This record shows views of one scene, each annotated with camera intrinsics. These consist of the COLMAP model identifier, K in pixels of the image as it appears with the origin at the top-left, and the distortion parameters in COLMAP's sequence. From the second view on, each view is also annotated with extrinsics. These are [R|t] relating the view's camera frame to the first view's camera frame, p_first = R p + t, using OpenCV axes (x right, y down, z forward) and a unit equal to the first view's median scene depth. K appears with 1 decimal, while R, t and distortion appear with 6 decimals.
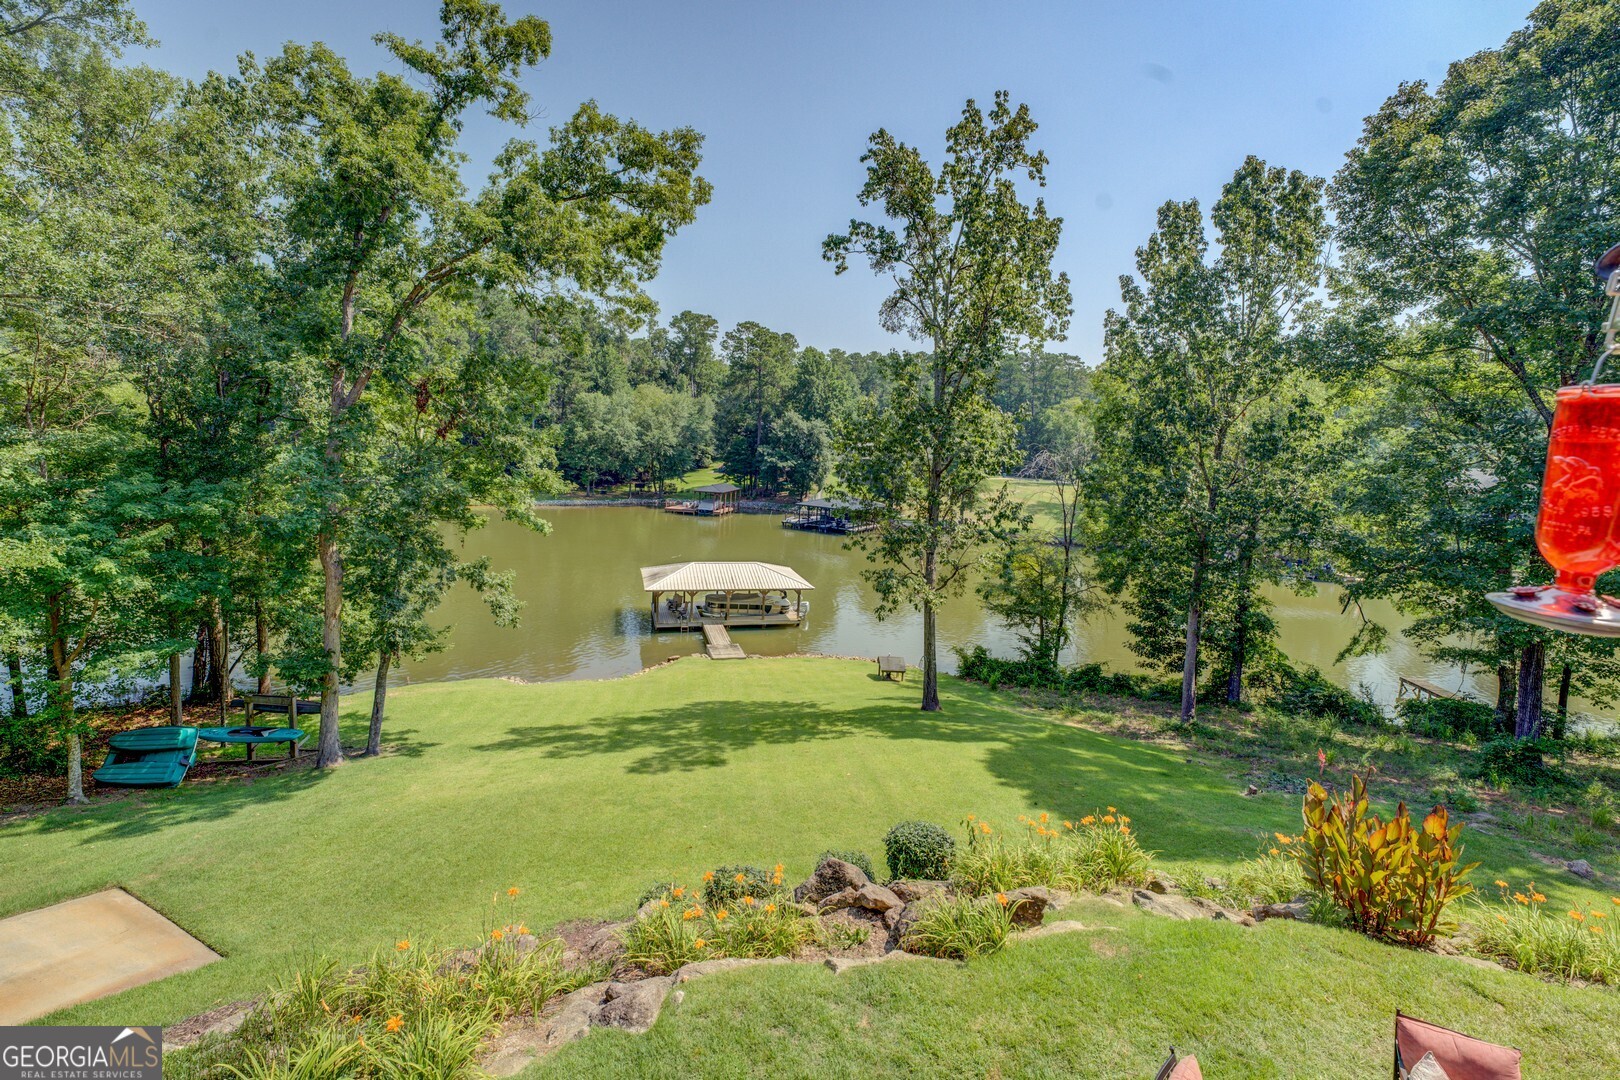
lens RADIAL K [[675.0, 0, 811.2], [0, 675.0, 514.5], [0, 0, 1]] dist [-0.025136, 0.000461]
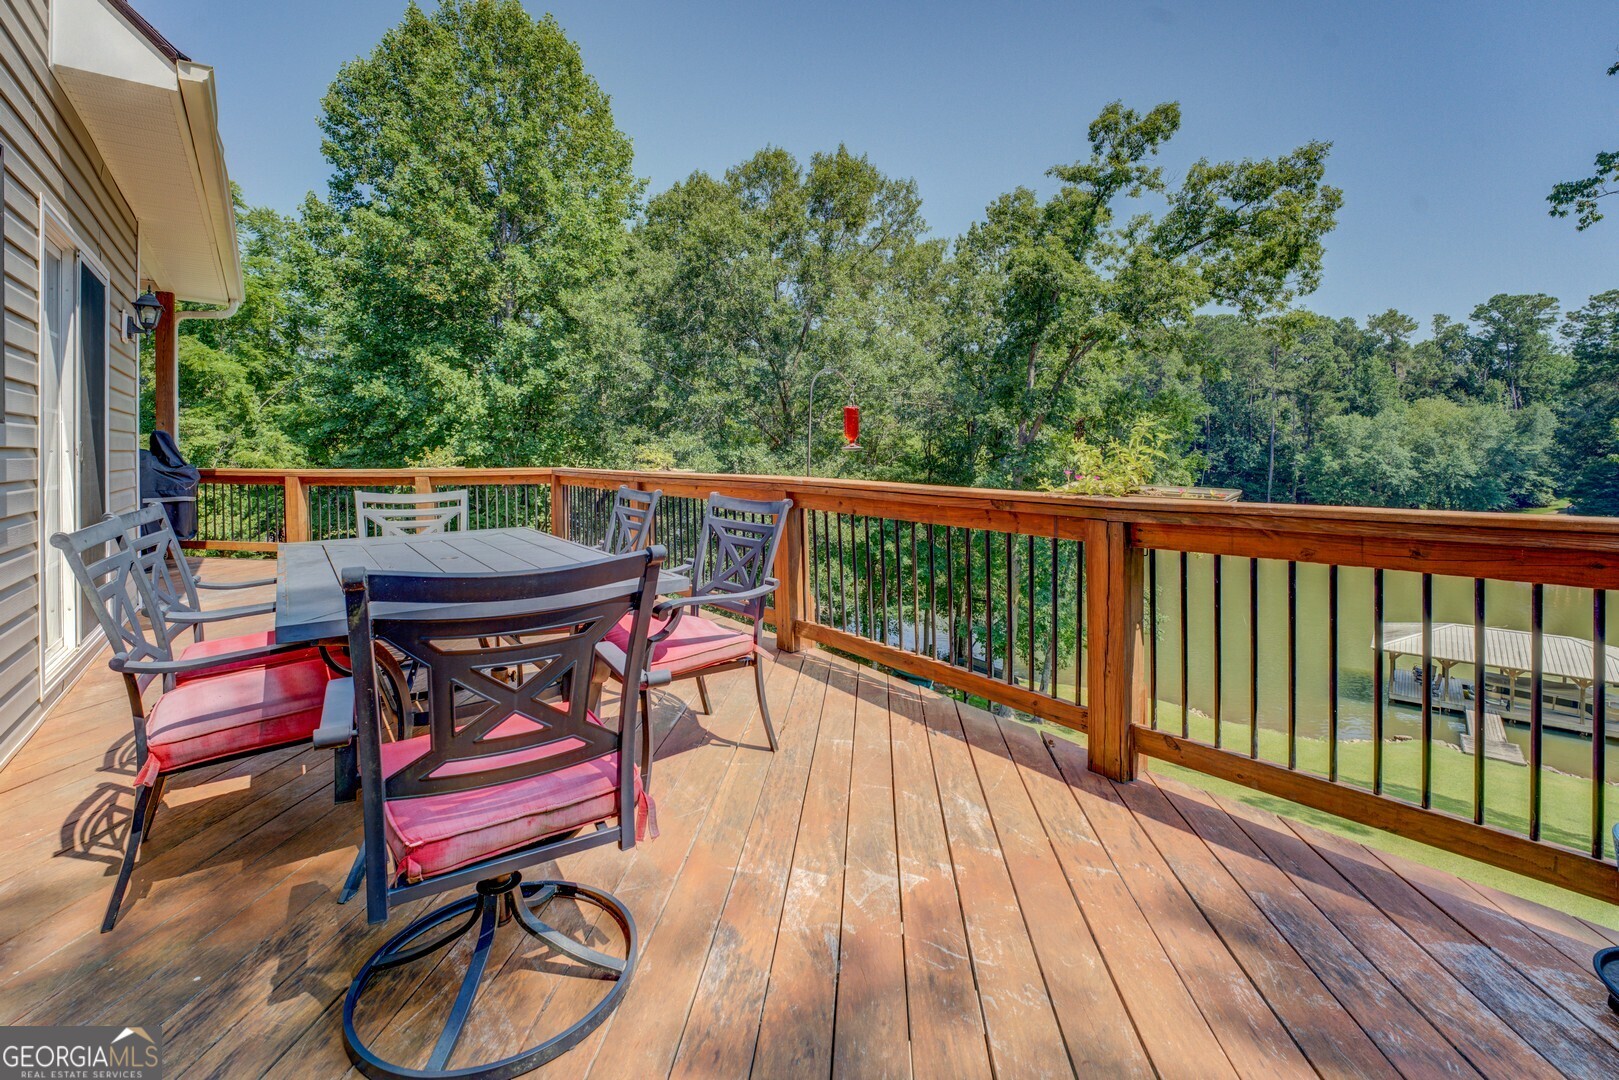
lens RADIAL K [[701.1, 0, 821.5], [0, 701.1, 457.9], [0, 0, 1]] dist [-0.033987, 0.005843]
pose [[0.547838, -0.043031, -0.835477, 0.192824], [-0.071427, 0.992624, -0.097961, 0.025505], [0.833529, 0.113342, 0.540724, -0.072177]]
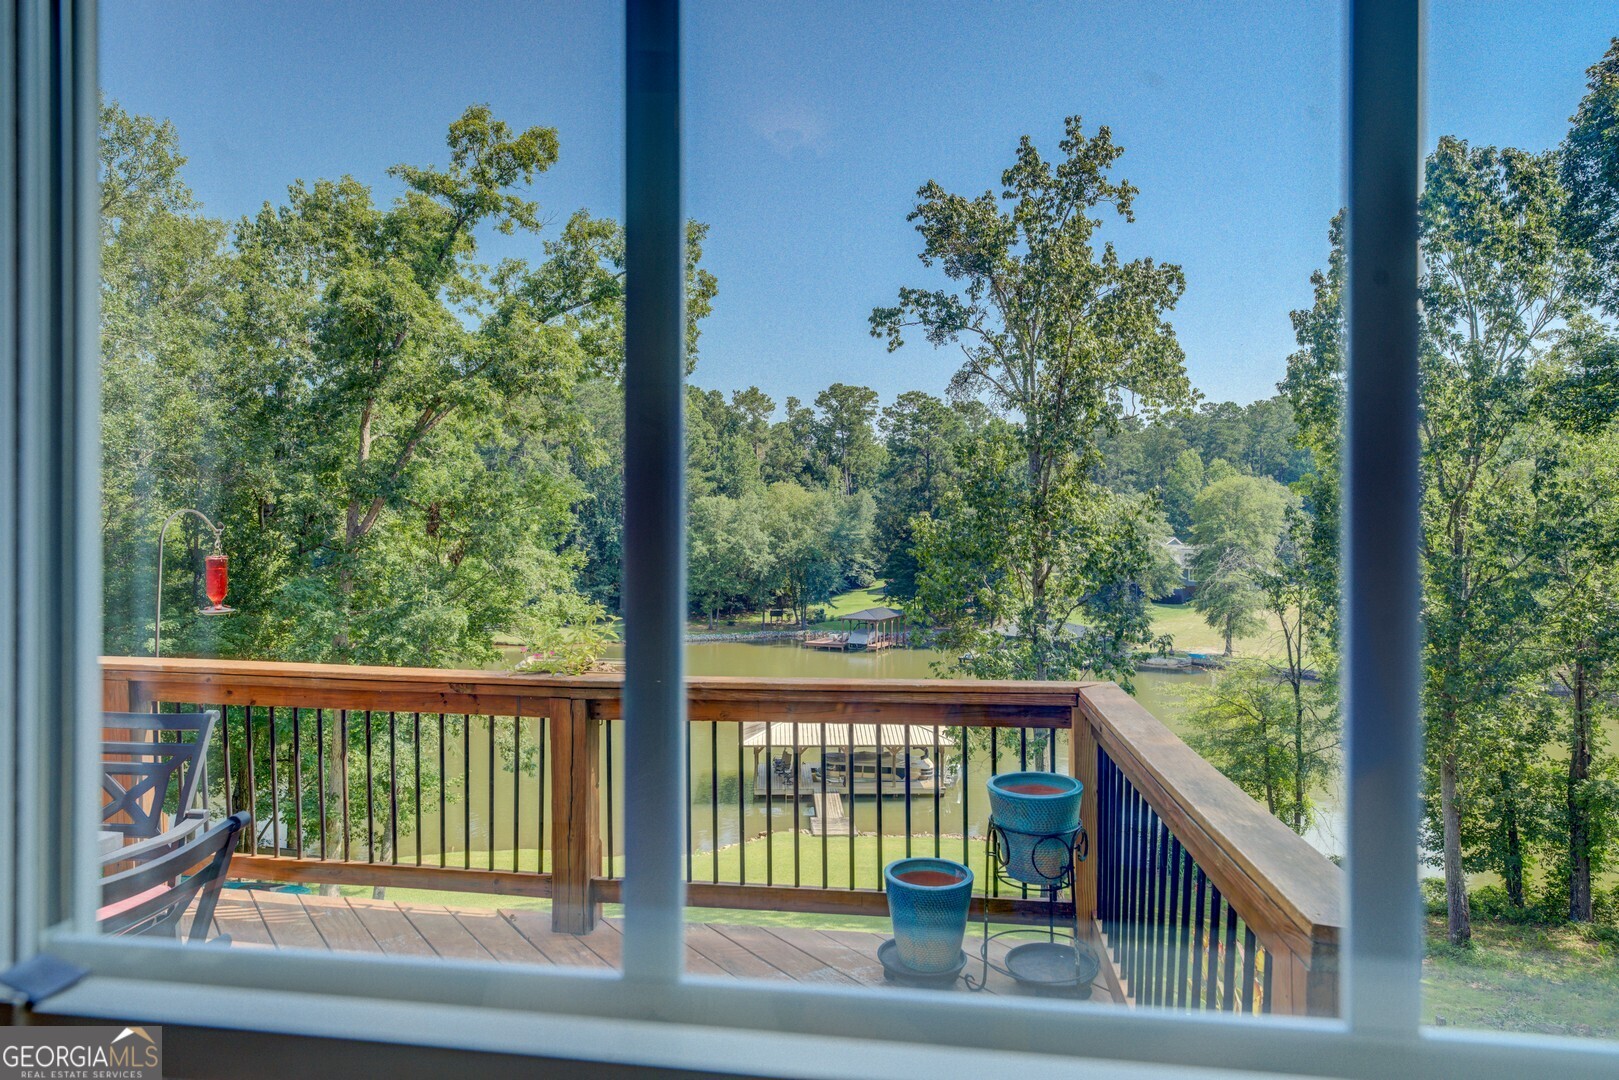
lens RADIAL K [[934.7, 0, 809.5], [0, 934.7, 540.0], [0, 0, 1]] dist [0.002954, 0.000339]
pose [[0.971116, -0.045432, -0.234244, 0.204594], [0.017485, 0.992617, -0.120028, 0.014480], [0.237967, 0.112465, 0.964740, -0.122739]]
